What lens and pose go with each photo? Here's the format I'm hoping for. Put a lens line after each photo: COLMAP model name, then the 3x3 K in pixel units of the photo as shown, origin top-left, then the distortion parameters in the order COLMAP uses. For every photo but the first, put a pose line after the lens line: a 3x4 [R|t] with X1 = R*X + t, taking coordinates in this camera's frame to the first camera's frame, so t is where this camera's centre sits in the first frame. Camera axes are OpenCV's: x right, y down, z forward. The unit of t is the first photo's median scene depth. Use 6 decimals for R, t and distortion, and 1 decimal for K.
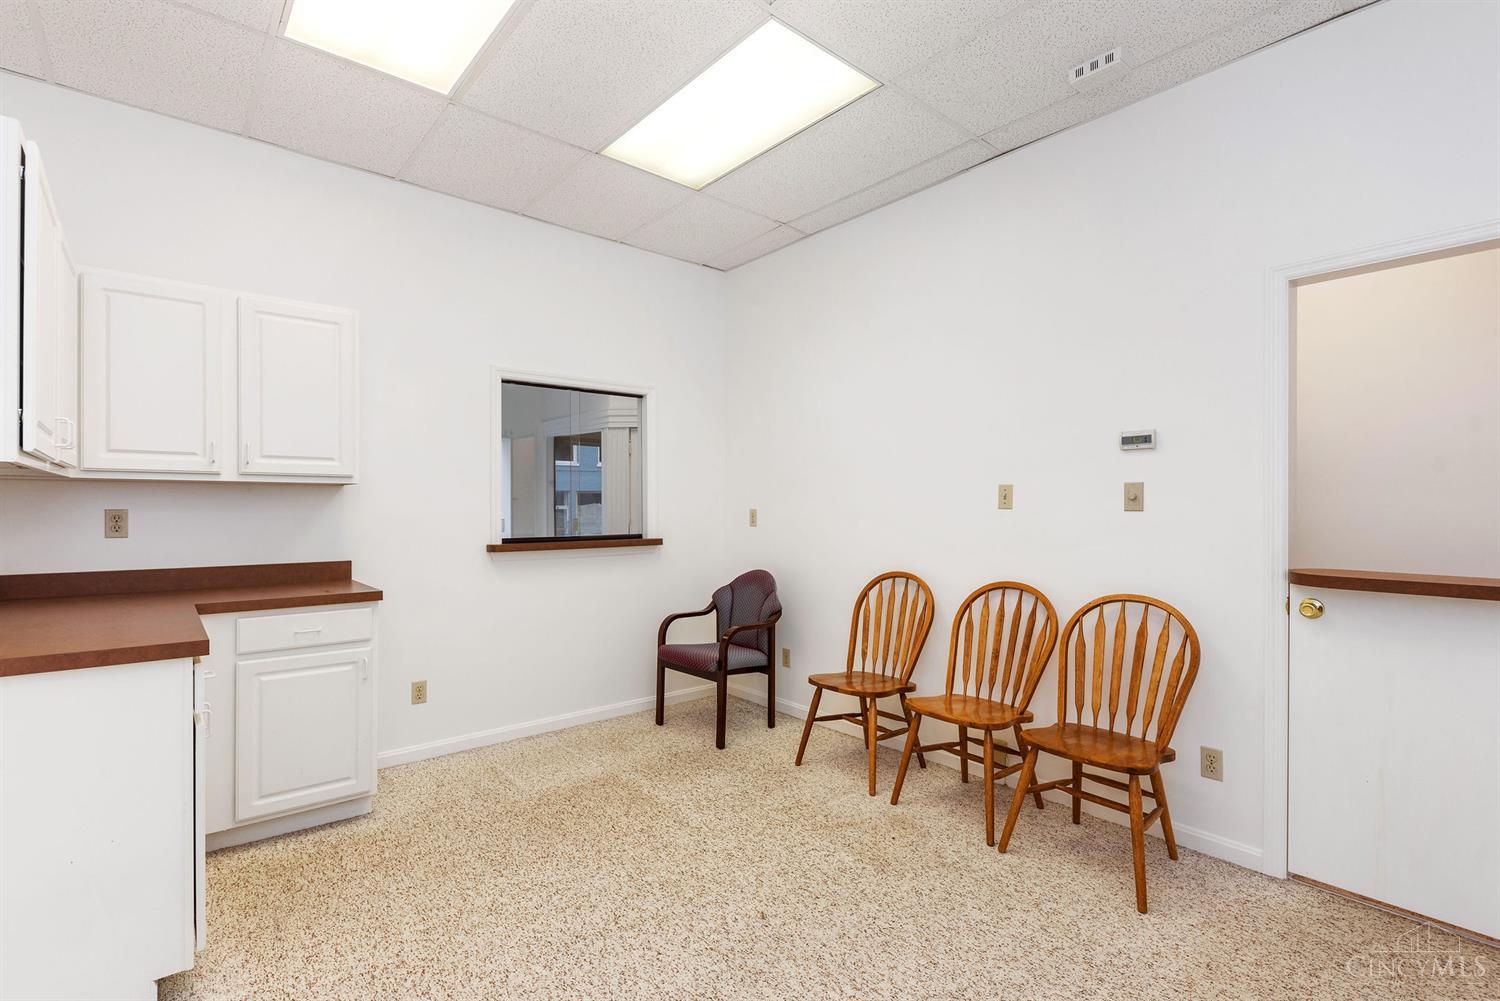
lens RADIAL K [[726.9, 0, 750.0], [0, 726.9, 500.5], [0, 0, 1]] dist [0.019512, 0.000016]
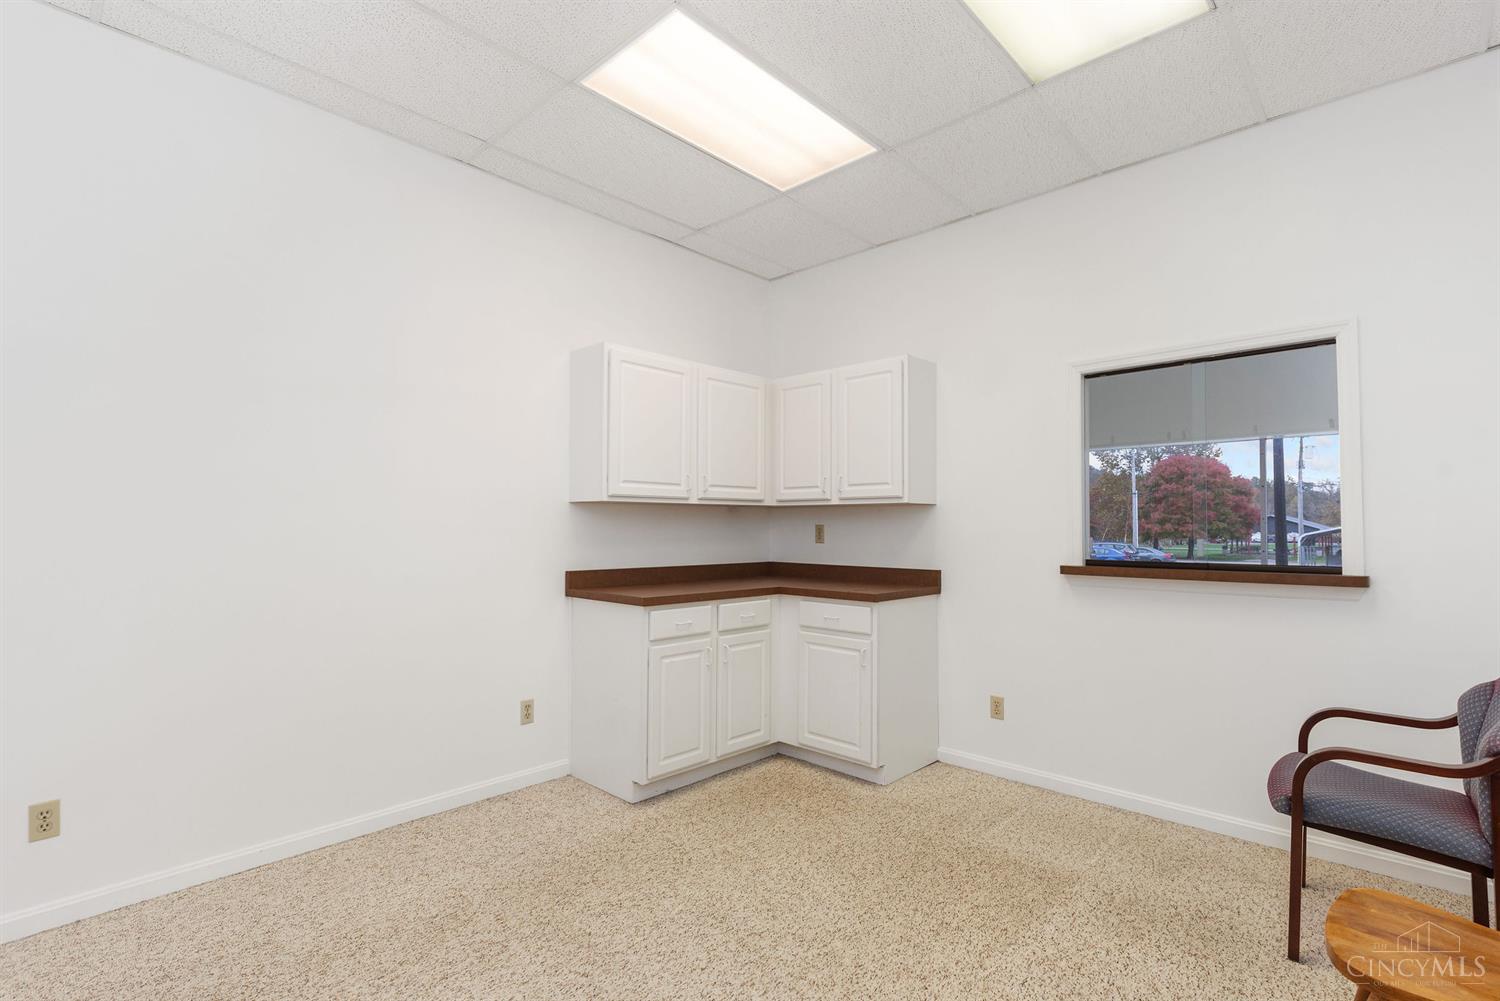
lens RADIAL K [[726.9, 0, 750.0], [0, 726.9, 500.5], [0, 0, 1]] dist [0.019512, 0.000016]
pose [[0.071906, -0.035090, -0.996794, 0.582540], [0.009001, 0.999363, -0.034531, 0.010643], [0.997371, -0.006489, 0.072176, 0.647257]]
